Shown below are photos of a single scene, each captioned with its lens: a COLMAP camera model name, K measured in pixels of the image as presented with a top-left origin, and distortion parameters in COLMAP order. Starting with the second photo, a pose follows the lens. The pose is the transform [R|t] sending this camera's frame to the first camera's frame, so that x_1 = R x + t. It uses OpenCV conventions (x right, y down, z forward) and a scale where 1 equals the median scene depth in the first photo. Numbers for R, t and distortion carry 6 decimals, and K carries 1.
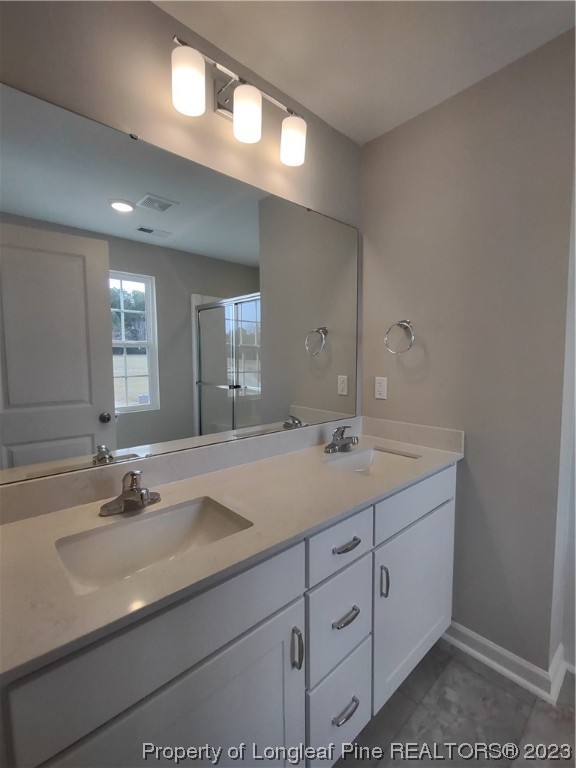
lens RADIAL K [[349.7, 0, 287.8], [0, 349.7, 380.0], [0, 0, 1]] dist [0.003483, -0.000939]
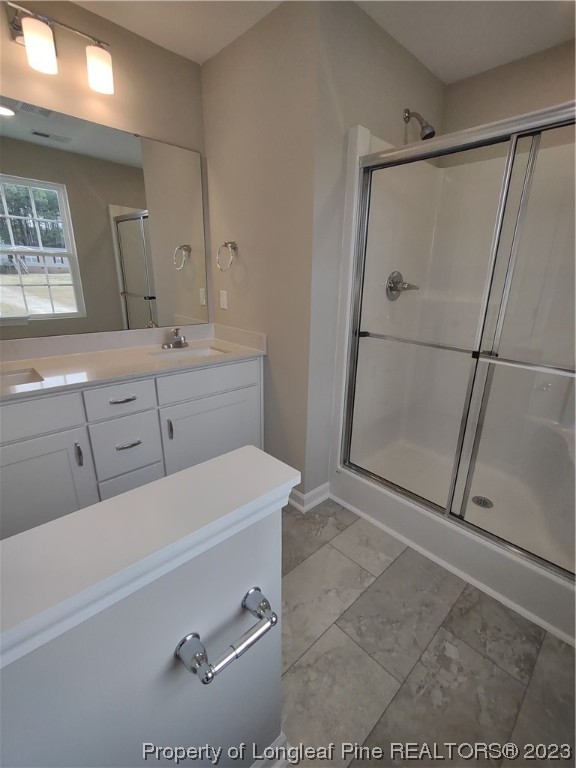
lens RADIAL K [[349.7, 0, 296.7], [0, 349.7, 385.4], [0, 0, 1]] dist [0.003483, -0.000939]
pose [[0.999118, 0.023107, 0.035073, 0.445627], [-0.030926, 0.969759, 0.242096, 0.007706], [-0.028418, -0.242967, 0.969618, -0.251924]]
